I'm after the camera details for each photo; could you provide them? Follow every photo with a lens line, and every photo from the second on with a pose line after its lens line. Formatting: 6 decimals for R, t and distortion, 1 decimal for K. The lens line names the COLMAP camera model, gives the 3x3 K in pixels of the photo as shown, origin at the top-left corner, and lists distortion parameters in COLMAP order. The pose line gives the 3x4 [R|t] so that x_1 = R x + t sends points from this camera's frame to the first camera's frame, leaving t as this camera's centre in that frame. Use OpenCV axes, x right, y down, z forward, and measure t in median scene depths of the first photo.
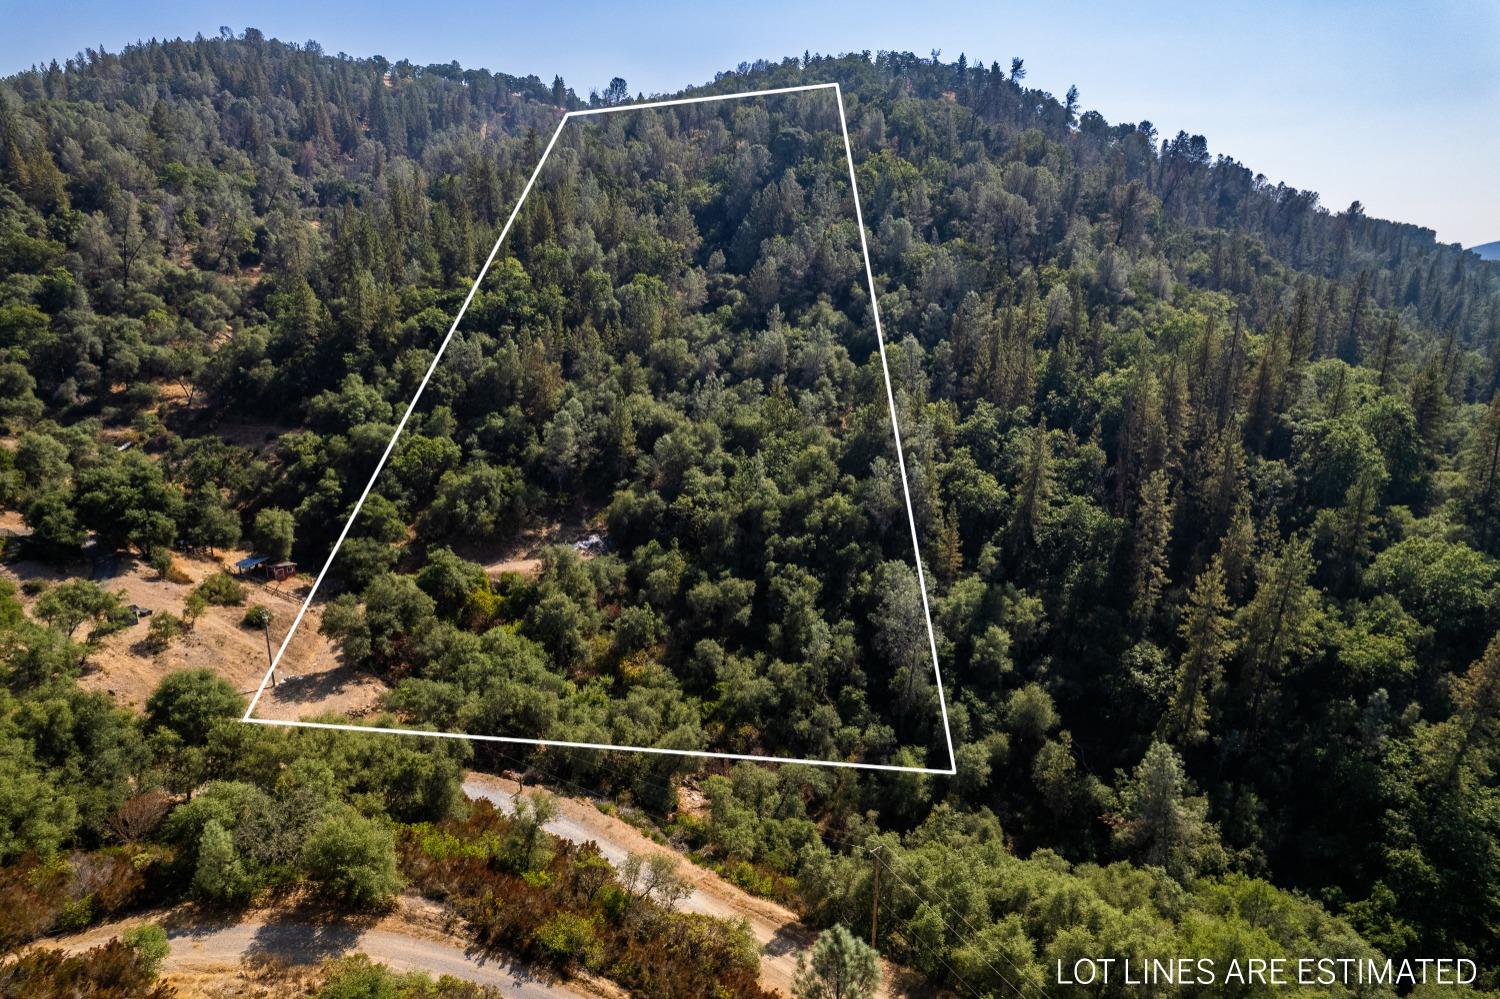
lens RADIAL K [[956.9, 0, 750.0], [0, 956.9, 499.5], [0, 0, 1]] dist [-0.084122, 0.075115]
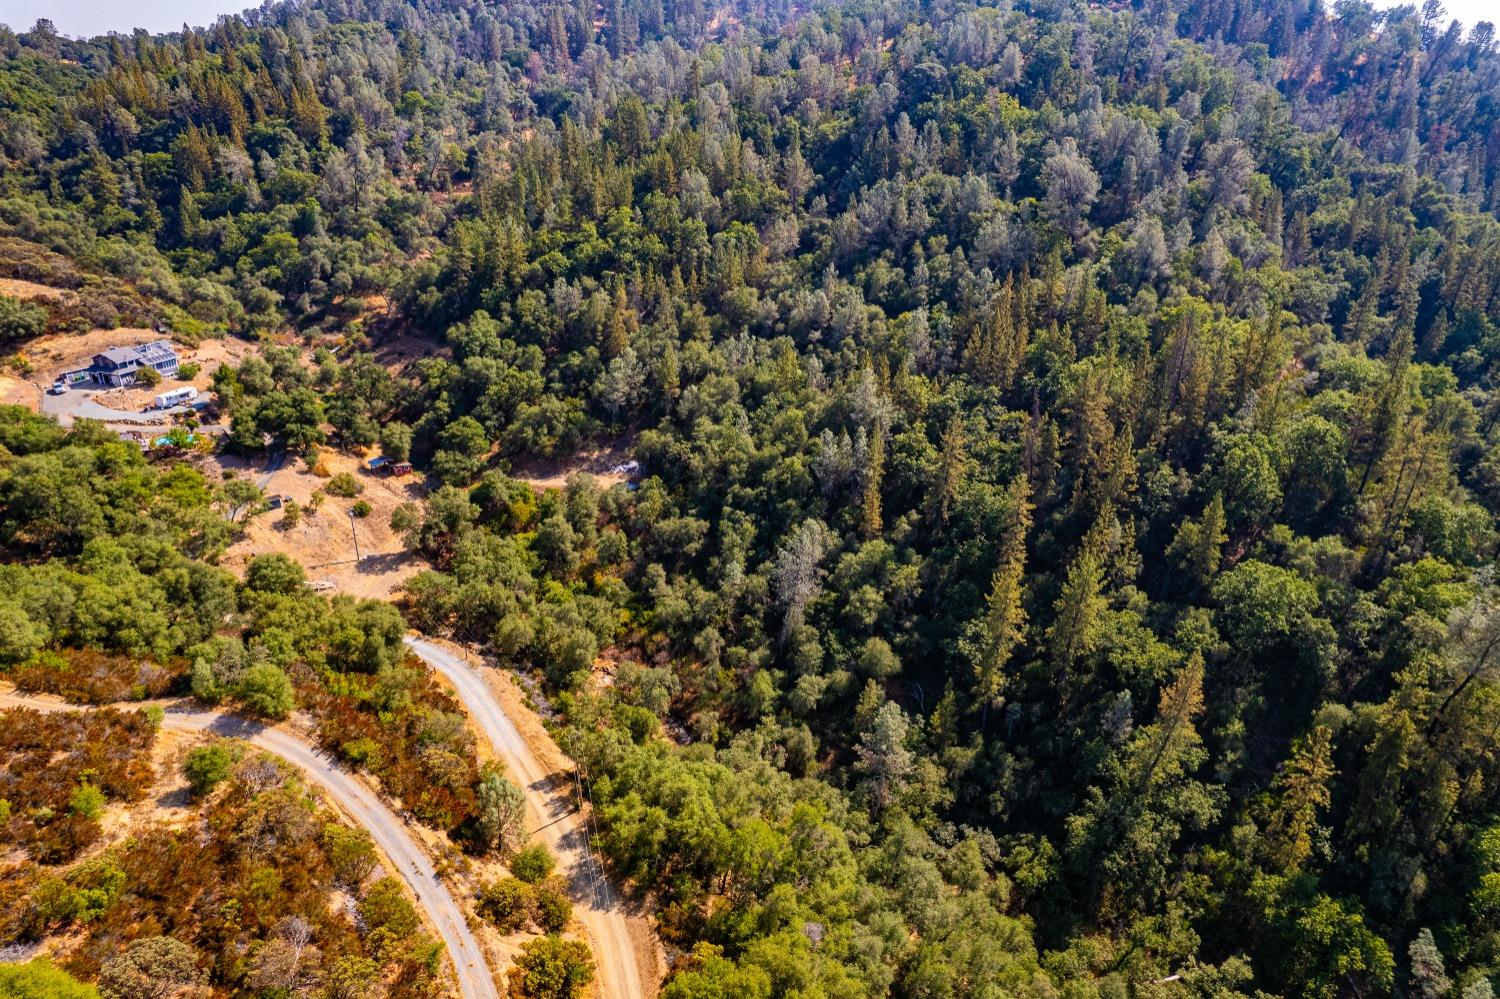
lens RADIAL K [[956.9, 0, 750.0], [0, 956.9, 499.5], [0, 0, 1]] dist [-0.084122, 0.075115]
pose [[0.956914, 0.115496, -0.266413, 0.336545], [-0.075882, 0.985075, 0.154496, -0.123202], [0.280280, -0.127623, 0.951396, -0.159734]]
